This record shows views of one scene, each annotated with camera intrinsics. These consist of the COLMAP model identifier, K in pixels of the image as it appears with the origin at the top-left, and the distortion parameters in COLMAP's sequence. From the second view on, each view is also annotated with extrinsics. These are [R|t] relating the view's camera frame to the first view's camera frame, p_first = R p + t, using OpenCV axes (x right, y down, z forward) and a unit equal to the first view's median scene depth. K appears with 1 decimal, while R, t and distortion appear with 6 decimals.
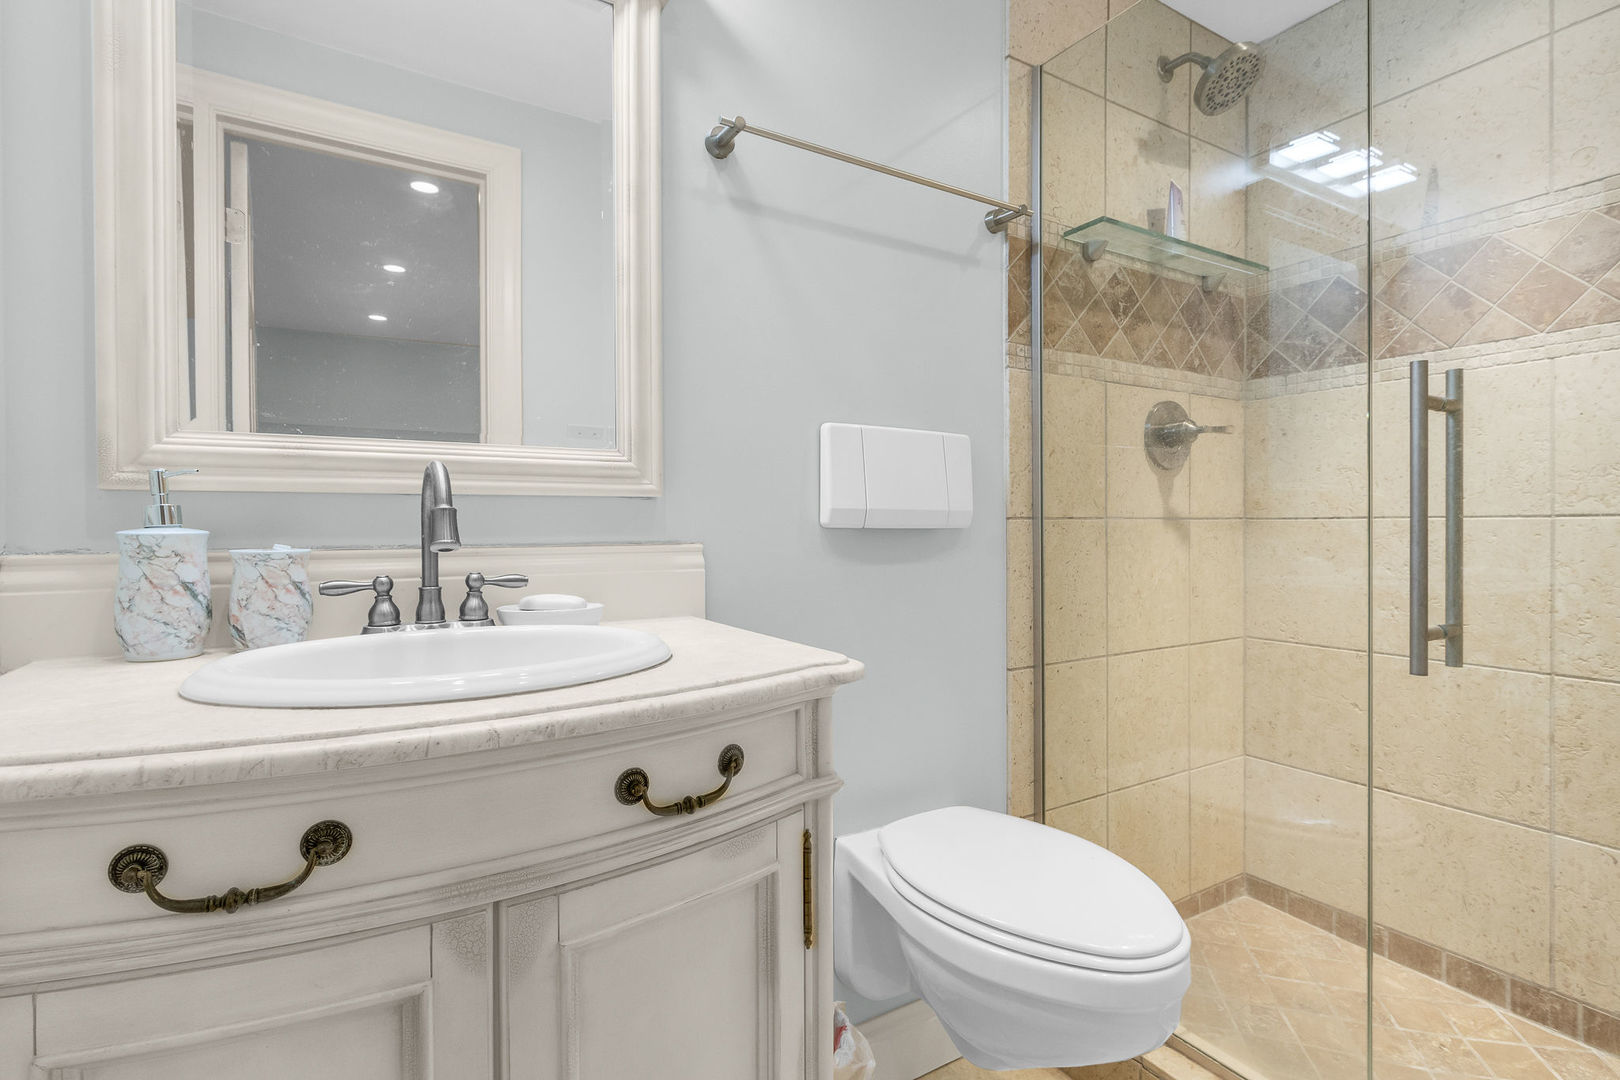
lens RADIAL K [[791.8, 0, 819.5], [0, 791.8, 525.6], [0, 0, 1]] dist [0.000812, -0.000926]
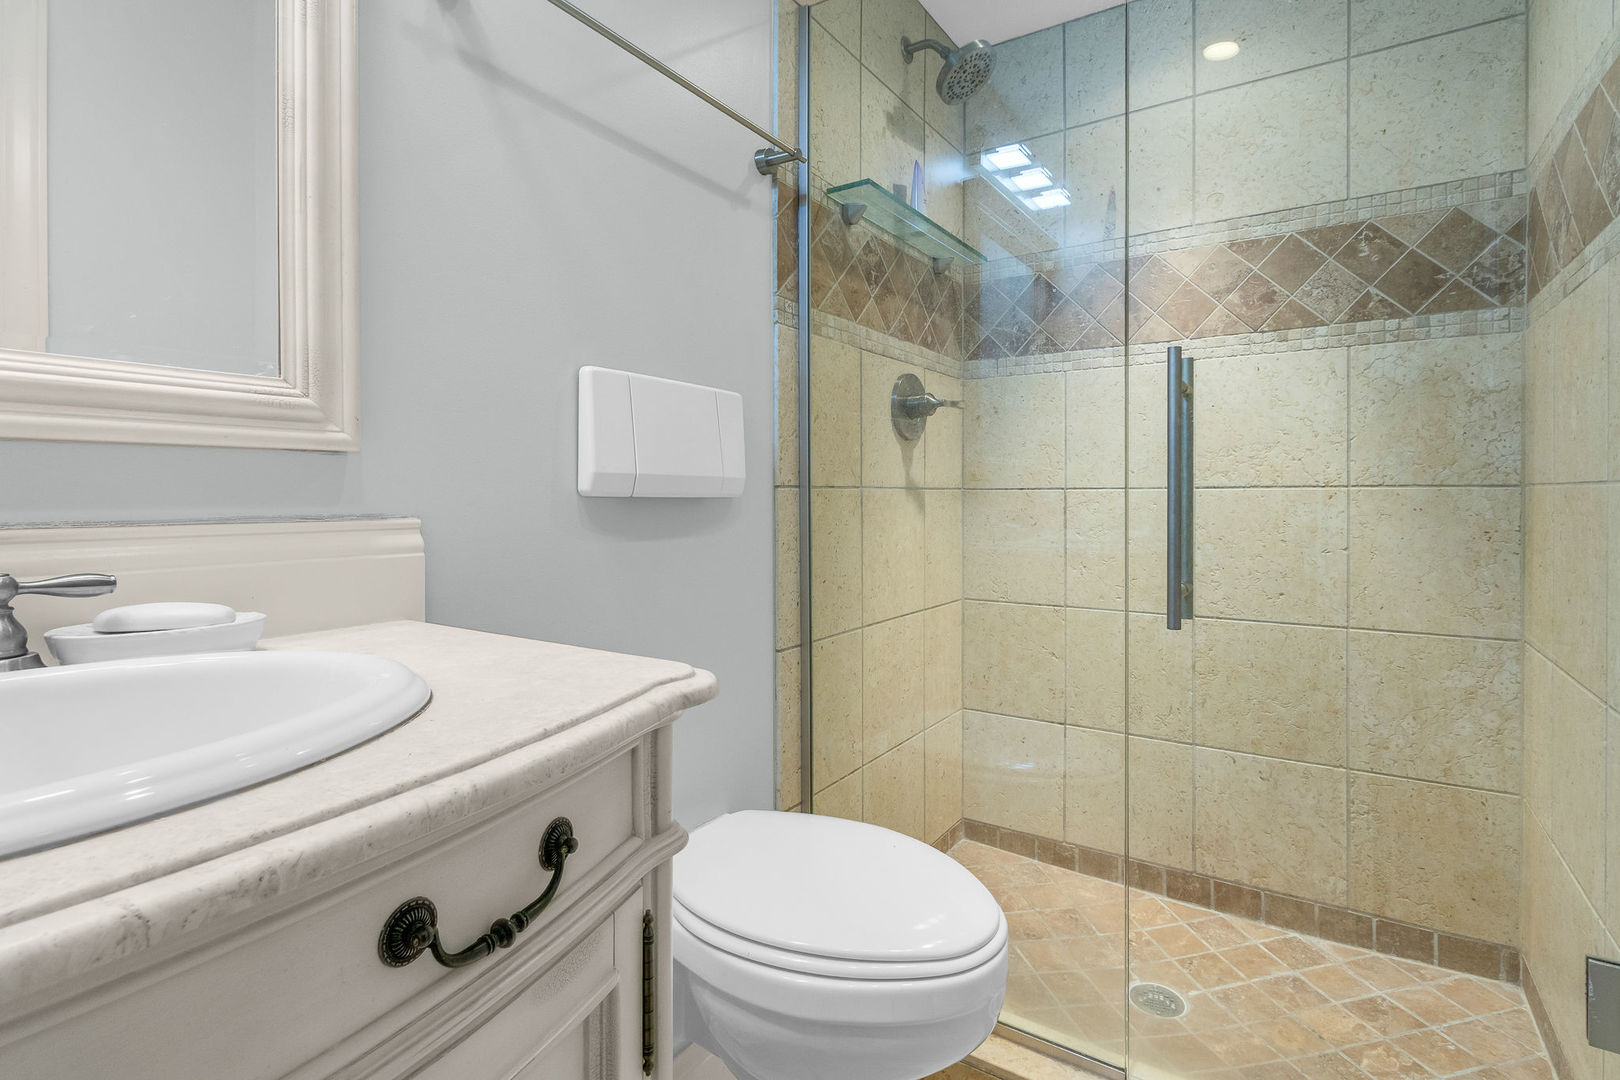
lens RADIAL K [[781.2, 0, 856.3], [0, 781.2, 496.8], [0, 0, 1]] dist [-0.000905, 0.000693]
pose [[0.893095, 0.001317, 0.449867, -0.088988], [-0.001620, 0.999999, 0.000290, 0.002167], [-0.449866, -0.000988, 0.893096, 0.147083]]
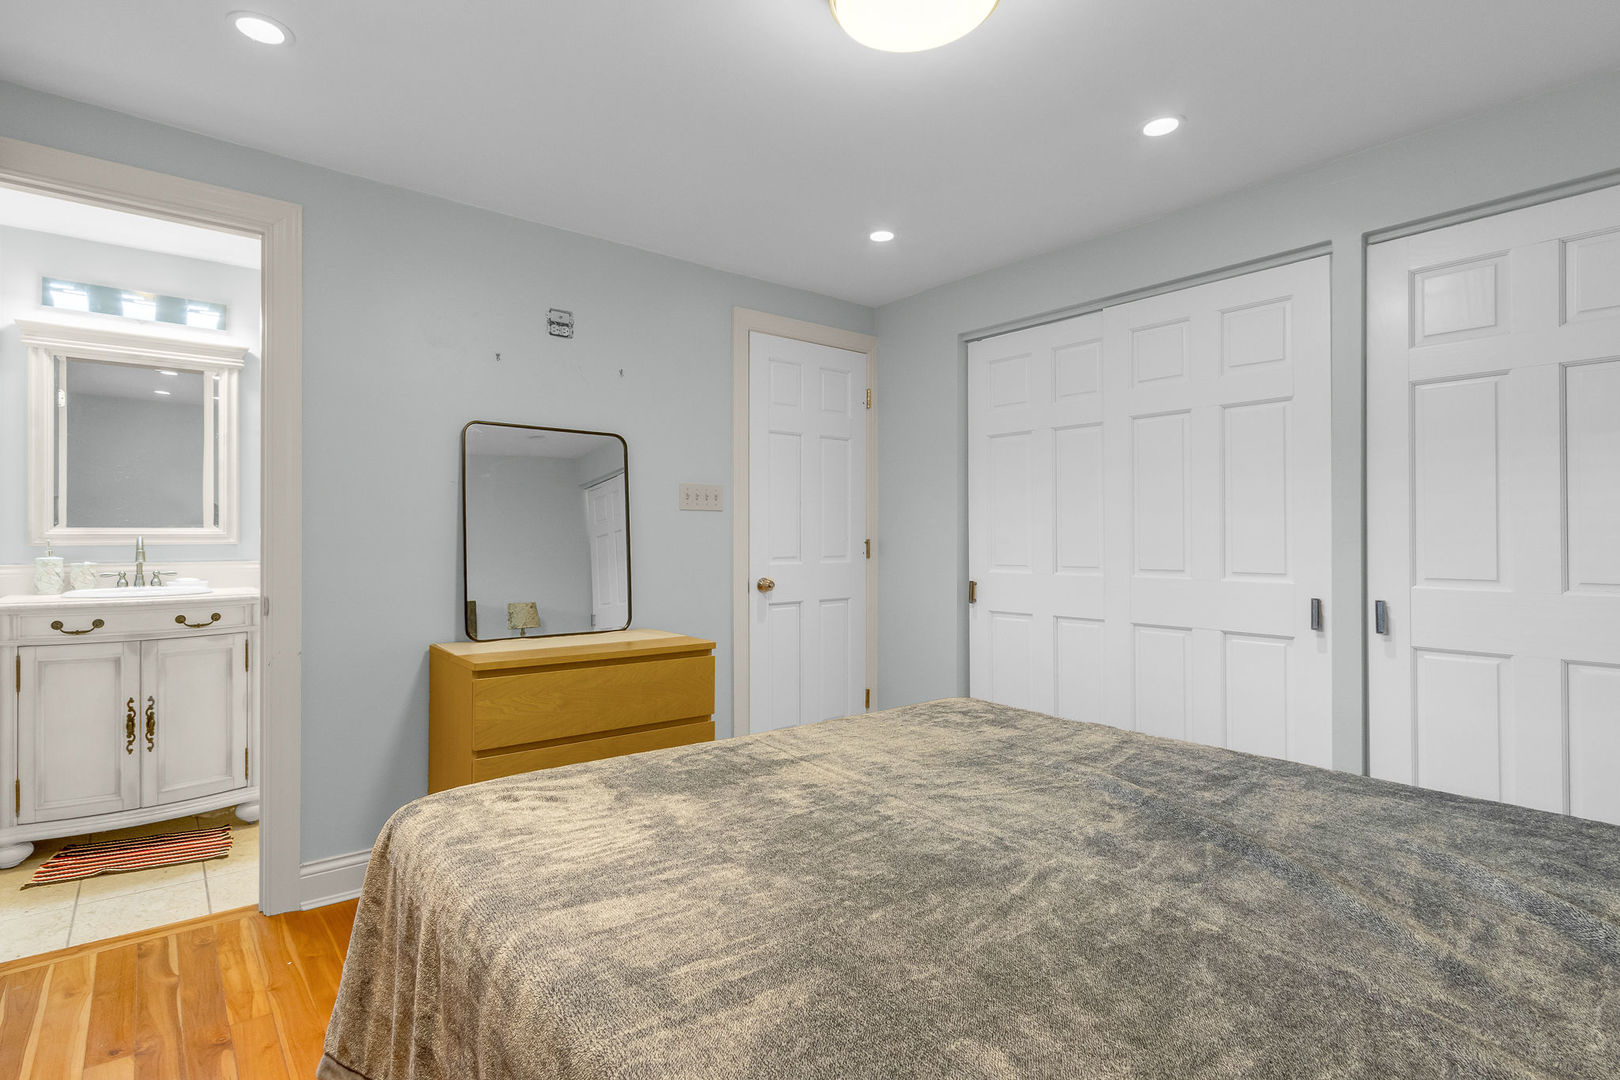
lens RADIAL K [[811.0, 0, 810.6], [0, 811.0, 531.3], [0, 0, 1]] dist [0.002114, 0.000279]
pose [[0.991316, 0.001281, 0.131498, 1.098860], [-0.000306, 0.999972, -0.007435, -0.046360], [-0.131504, 0.007331, 0.991289, -1.626650]]
